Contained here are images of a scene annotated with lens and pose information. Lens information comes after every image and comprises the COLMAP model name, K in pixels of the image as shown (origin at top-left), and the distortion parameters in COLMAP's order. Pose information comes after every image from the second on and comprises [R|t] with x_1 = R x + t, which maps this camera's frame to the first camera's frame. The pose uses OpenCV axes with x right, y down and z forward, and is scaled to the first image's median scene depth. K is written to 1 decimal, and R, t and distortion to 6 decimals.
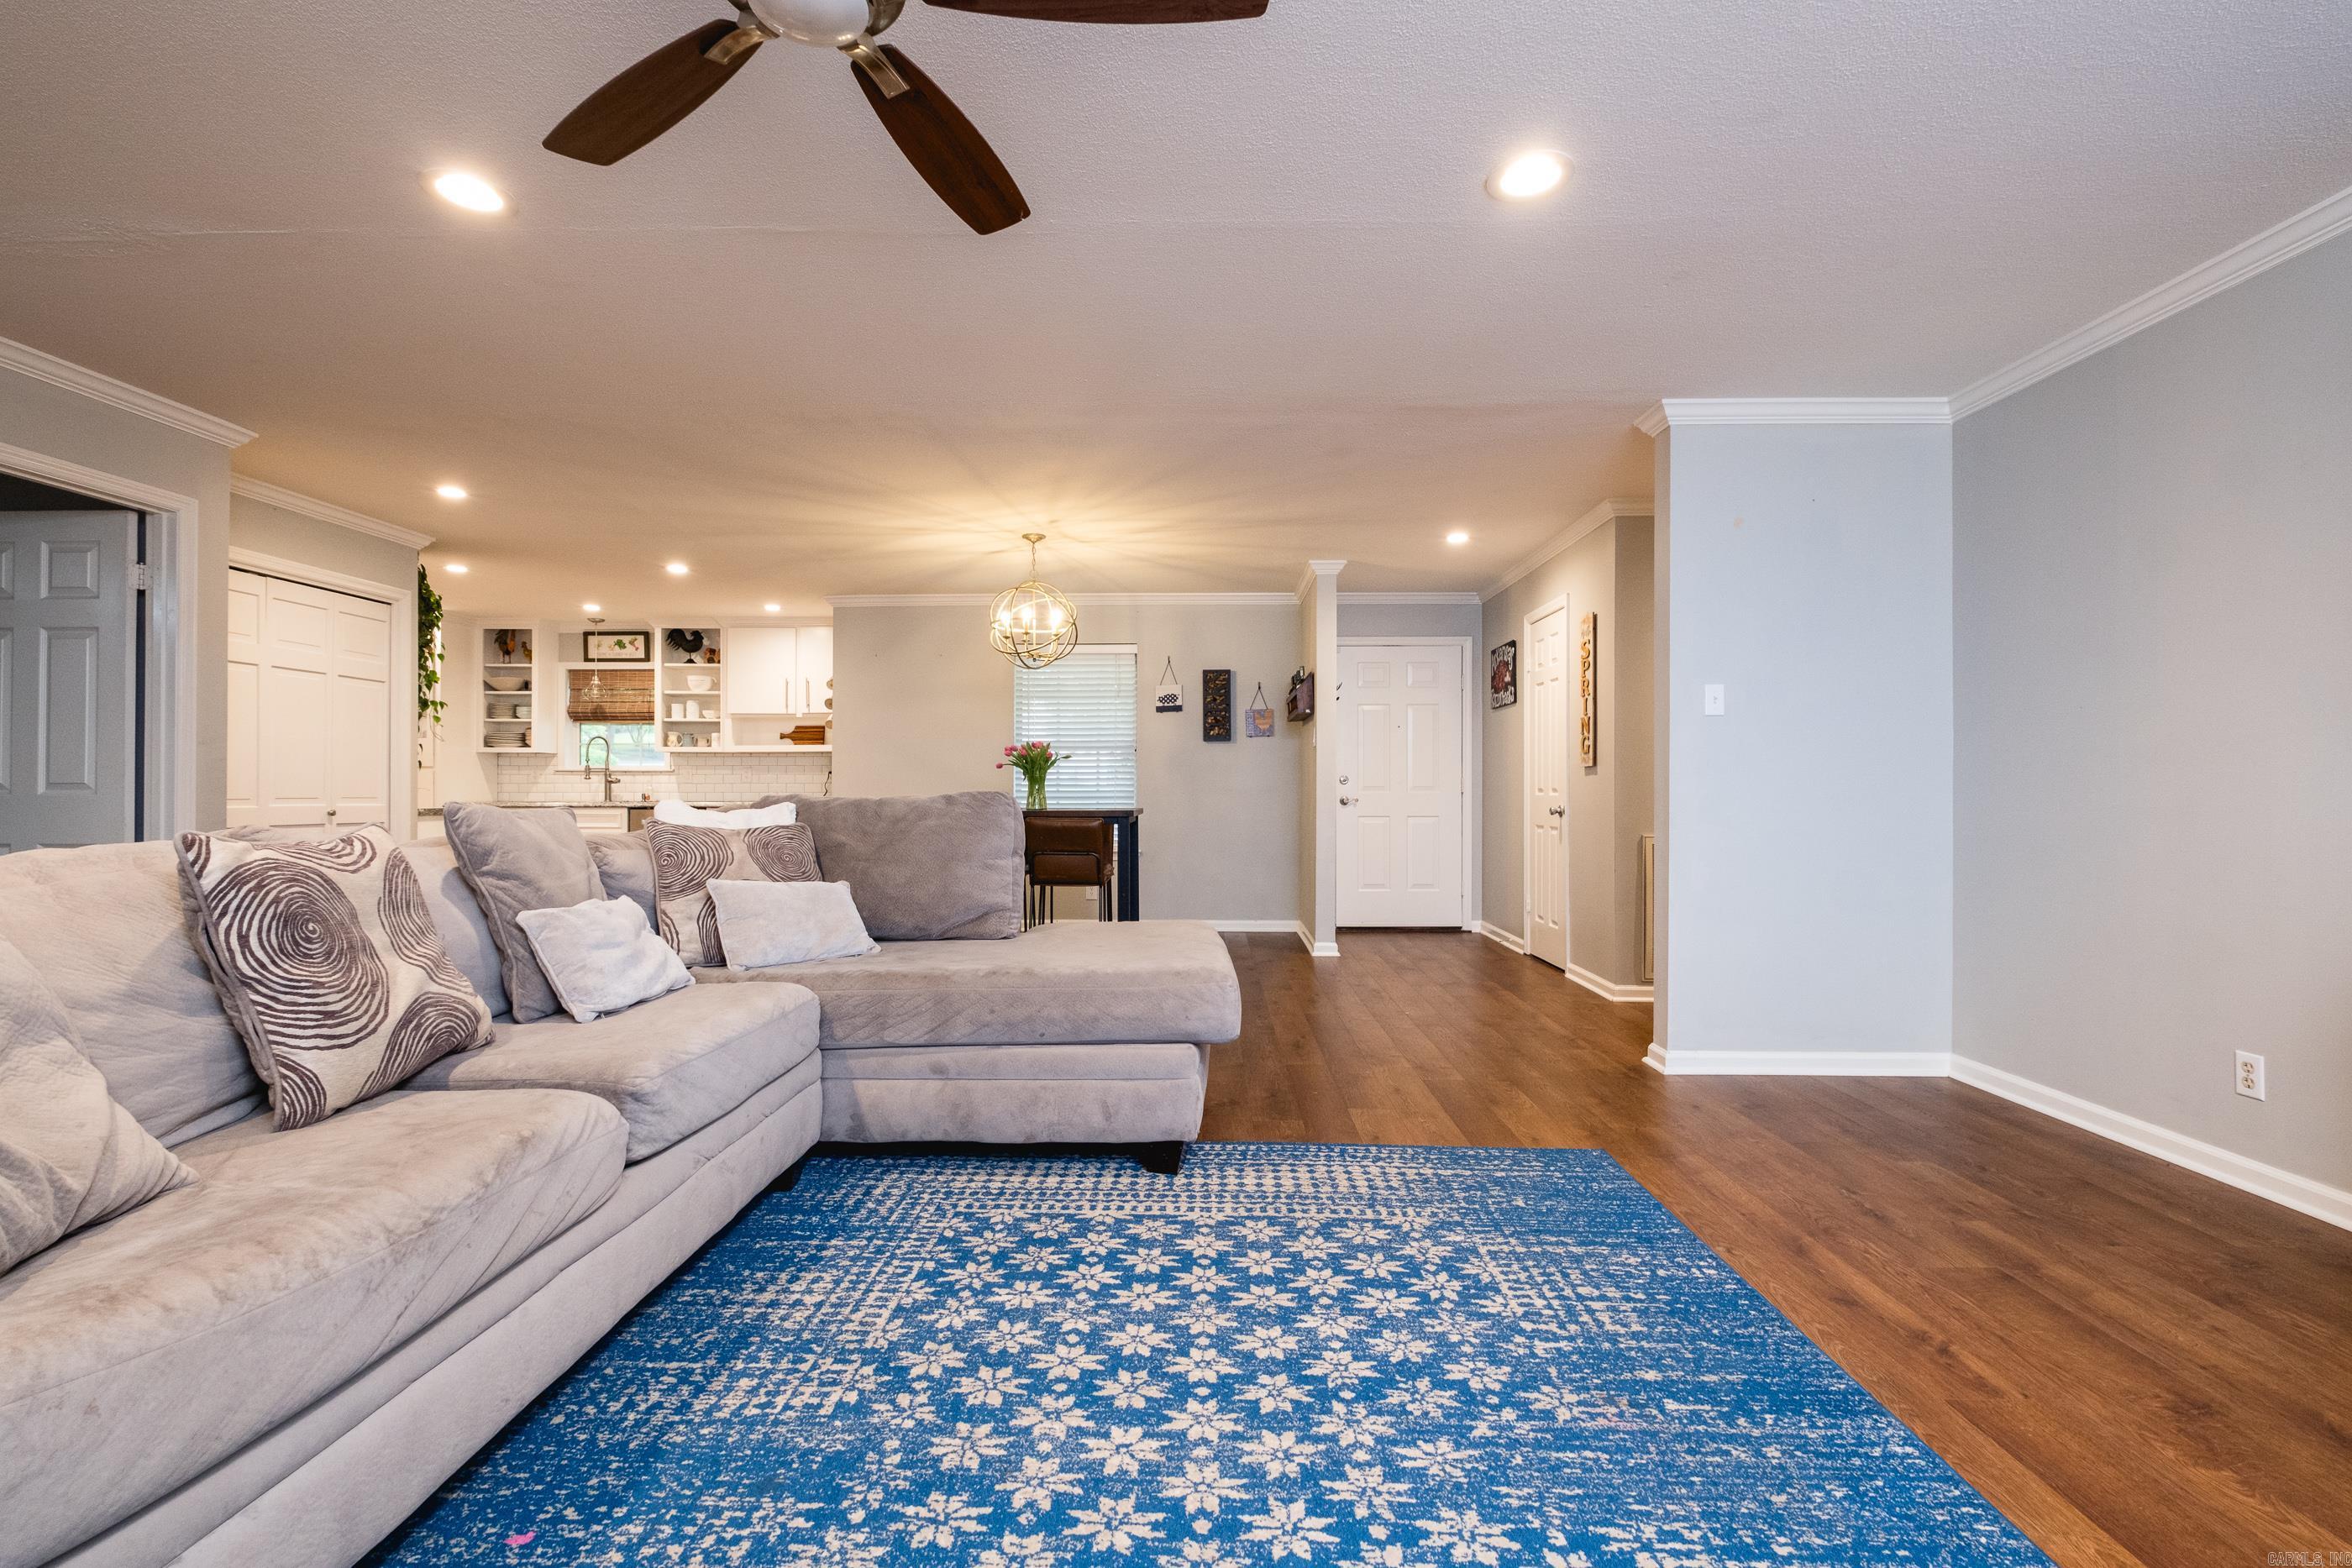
lens RADIAL K [[1010.1, 0, 1192.6], [0, 1010.1, 782.1], [0, 0, 1]] dist [0.007956, -0.005090]
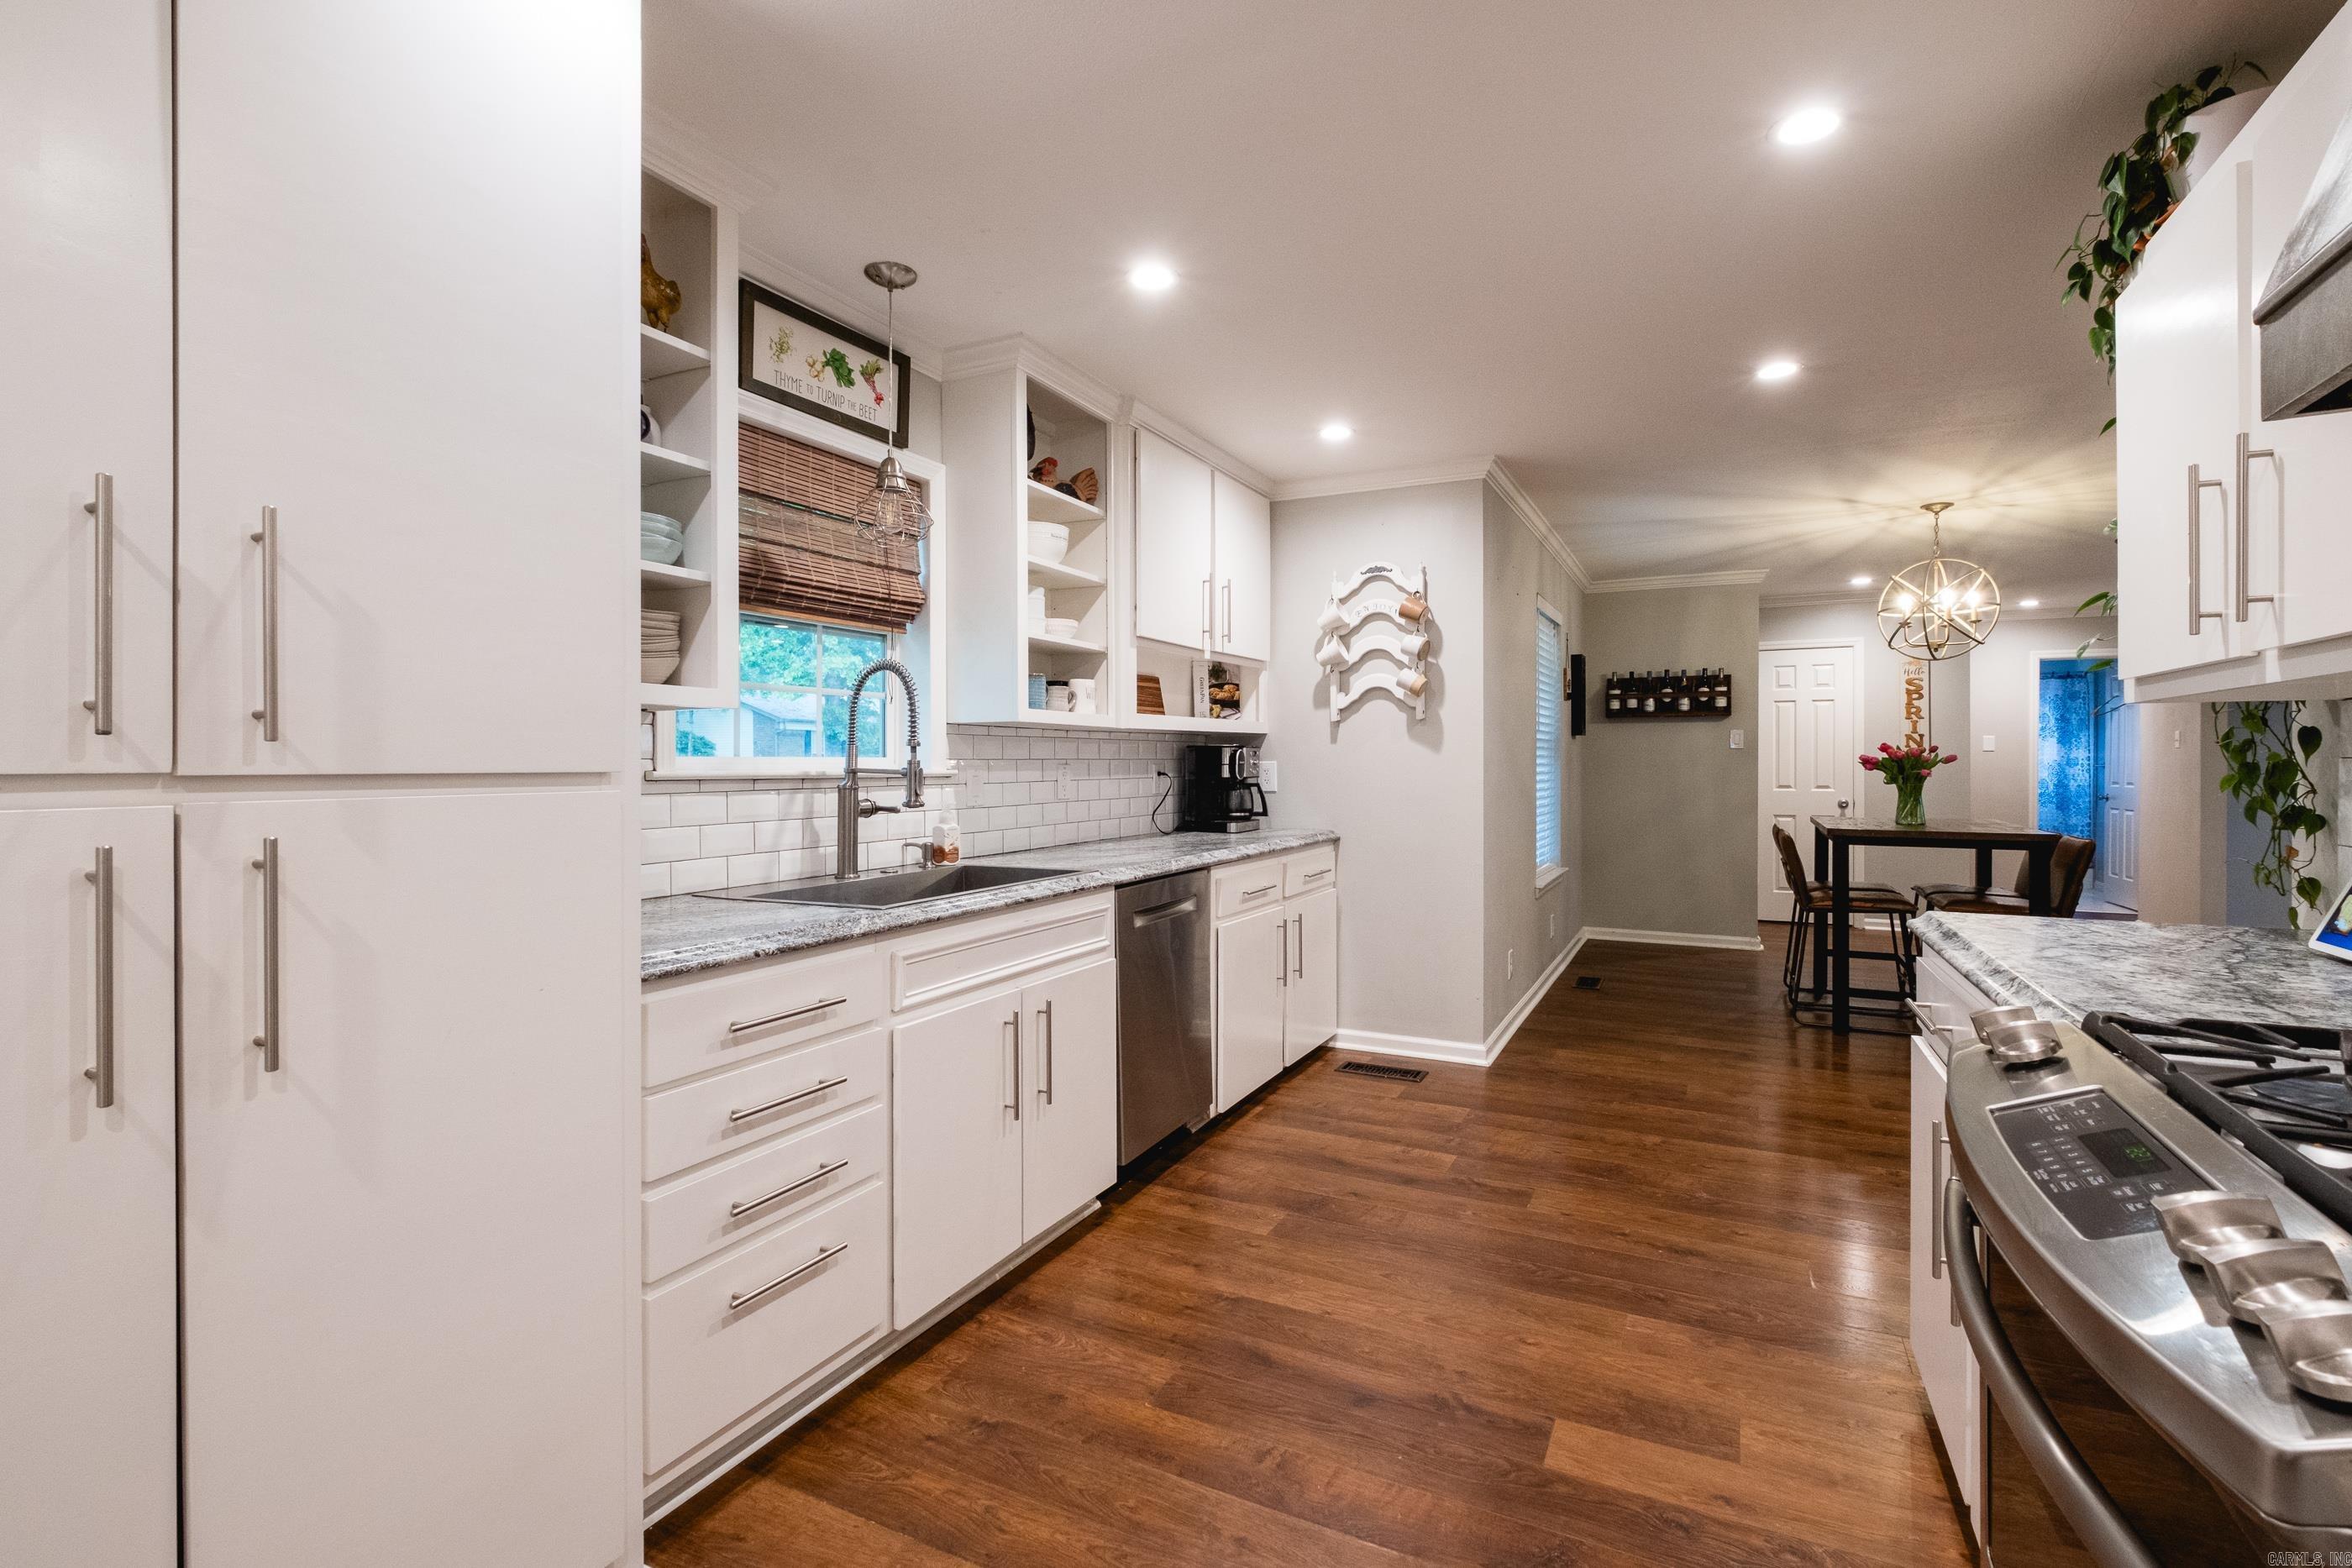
lens RADIAL K [[1010.1, 0, 1205.1], [0, 1010.1, 772.1], [0, 0, 1]] dist [0.007956, -0.005090]
pose [[0.464686, -0.009670, 0.885423, -2.524563], [-0.004370, 0.999903, 0.013214, -0.053727], [-0.885465, -0.010010, 0.464599, 2.417169]]
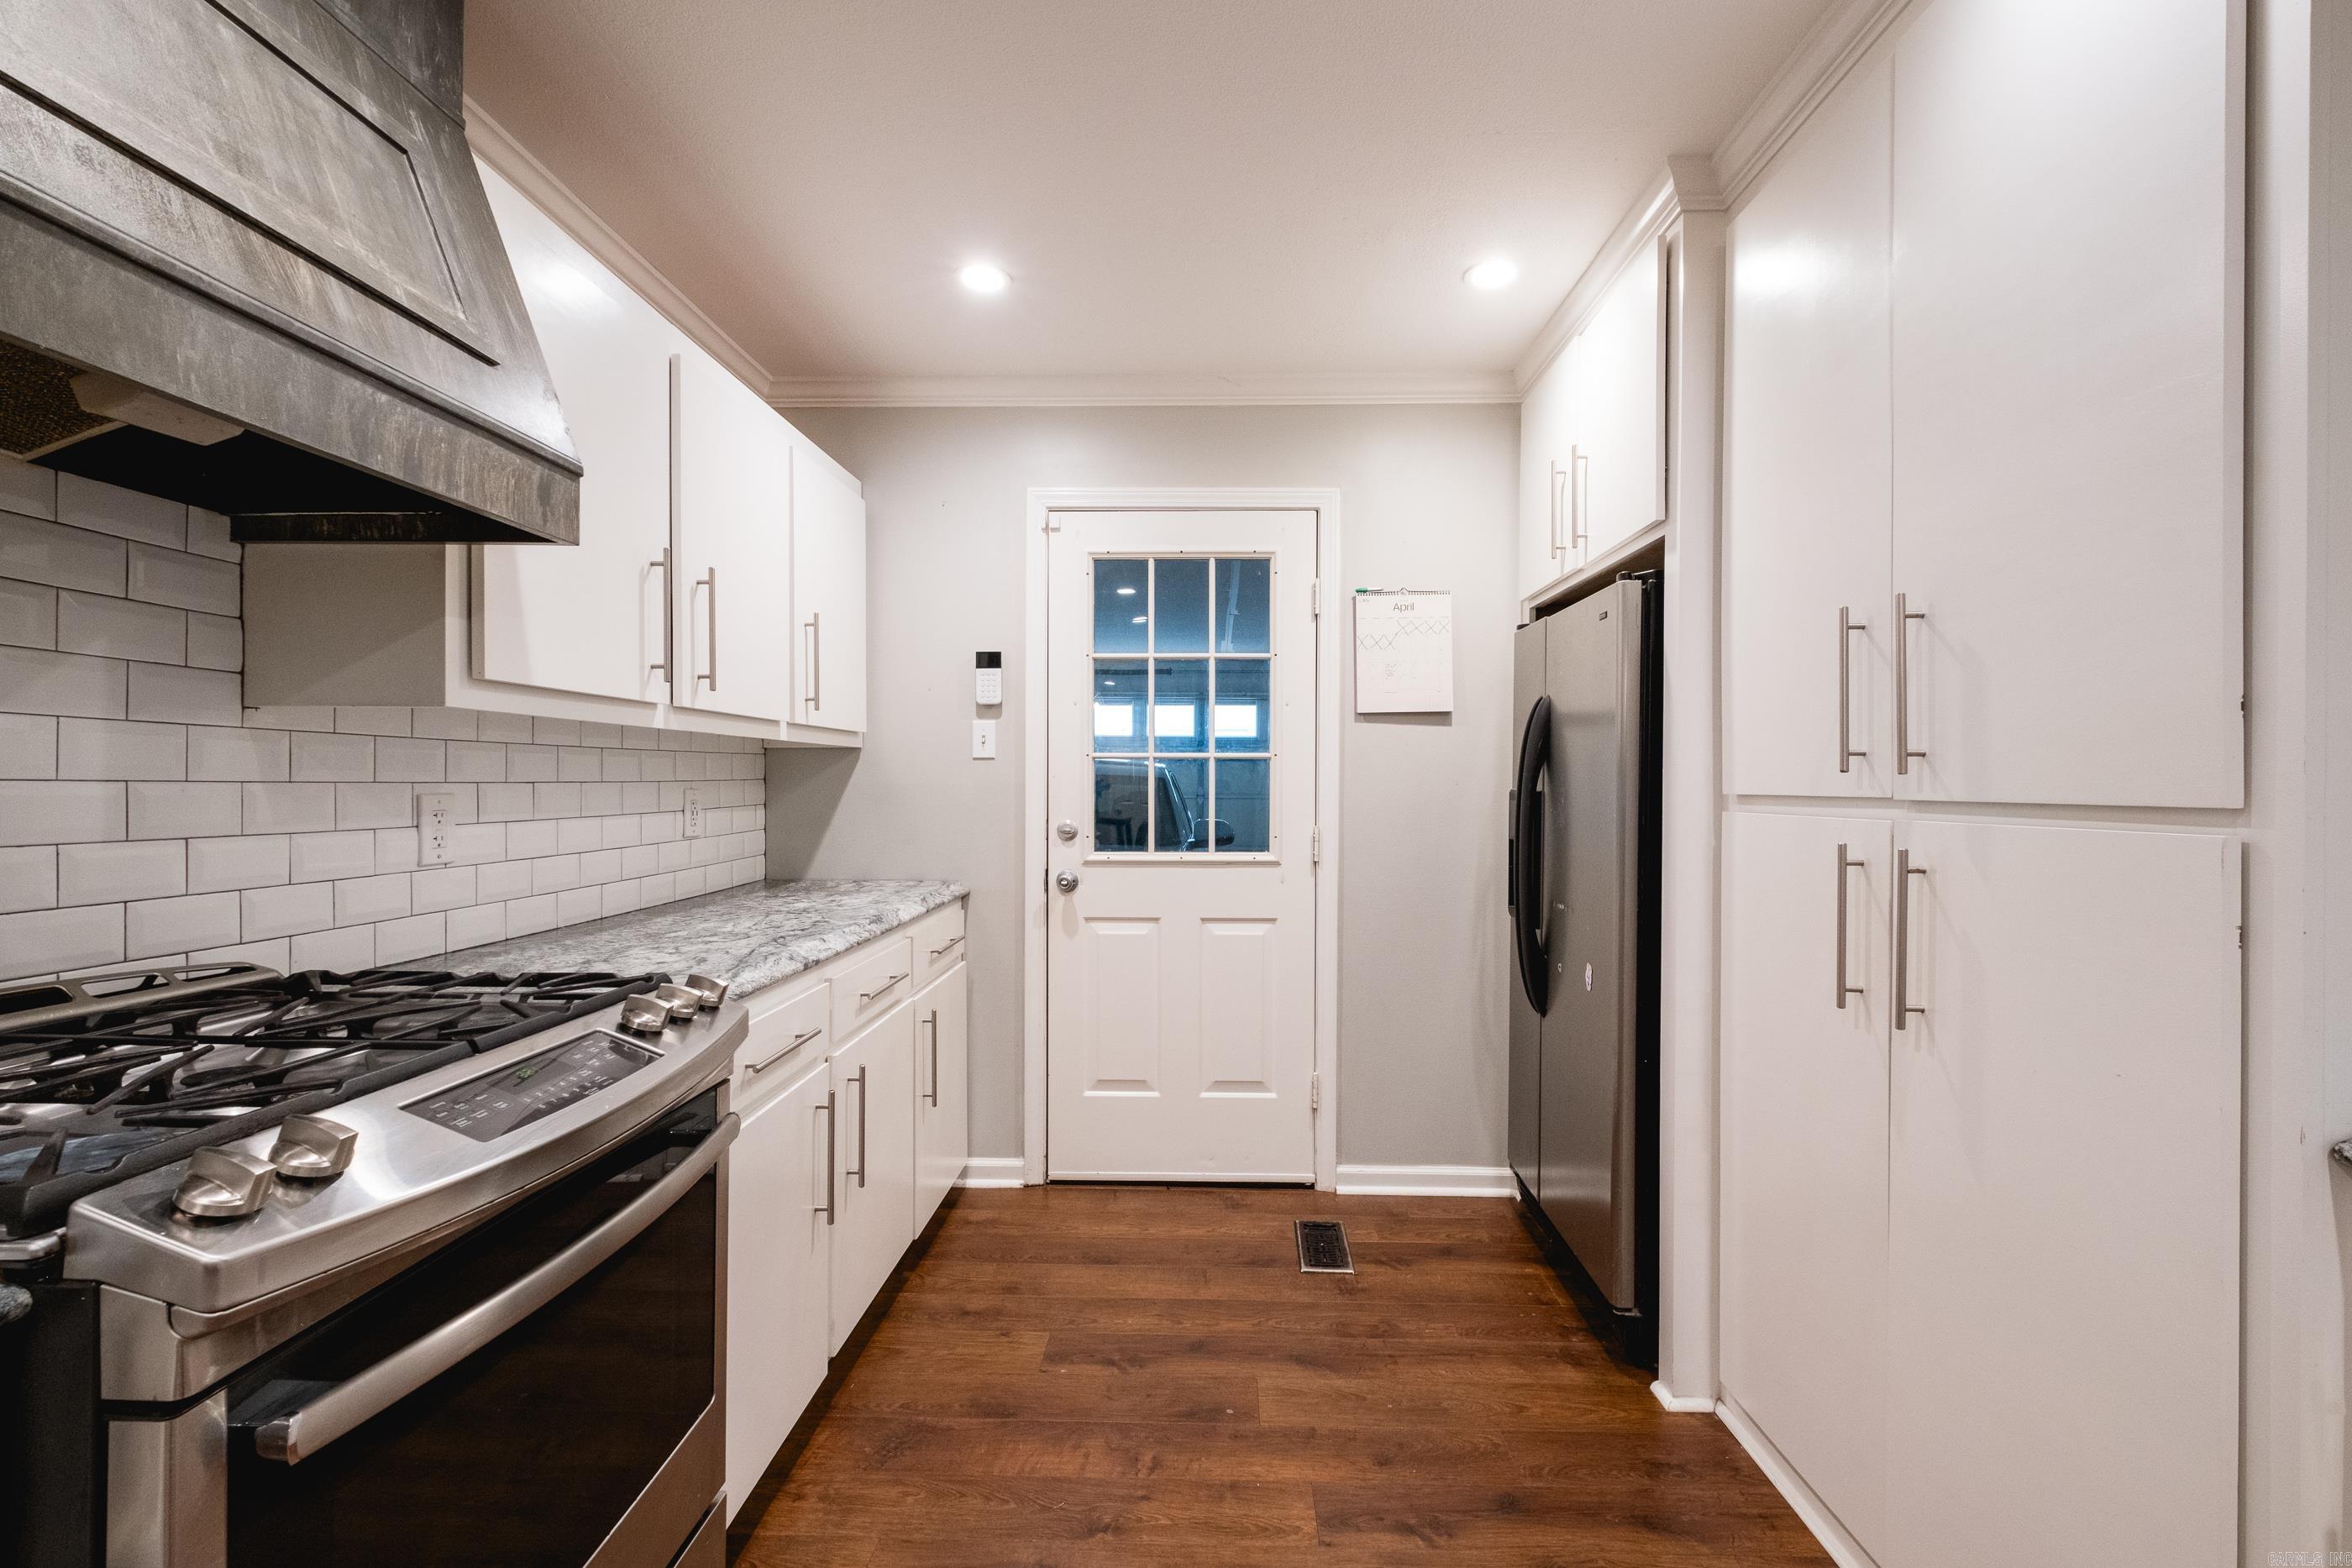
lens RADIAL K [[1010.1, 0, 1189.9], [0, 1010.1, 790.9], [0, 0, 1]] dist [0.007956, -0.005090]
pose [[-0.027961, 0.009248, -0.999566, -1.822027], [0.004691, 0.999947, 0.009120, -0.056377], [0.999598, -0.004434, -0.028003, 2.576769]]
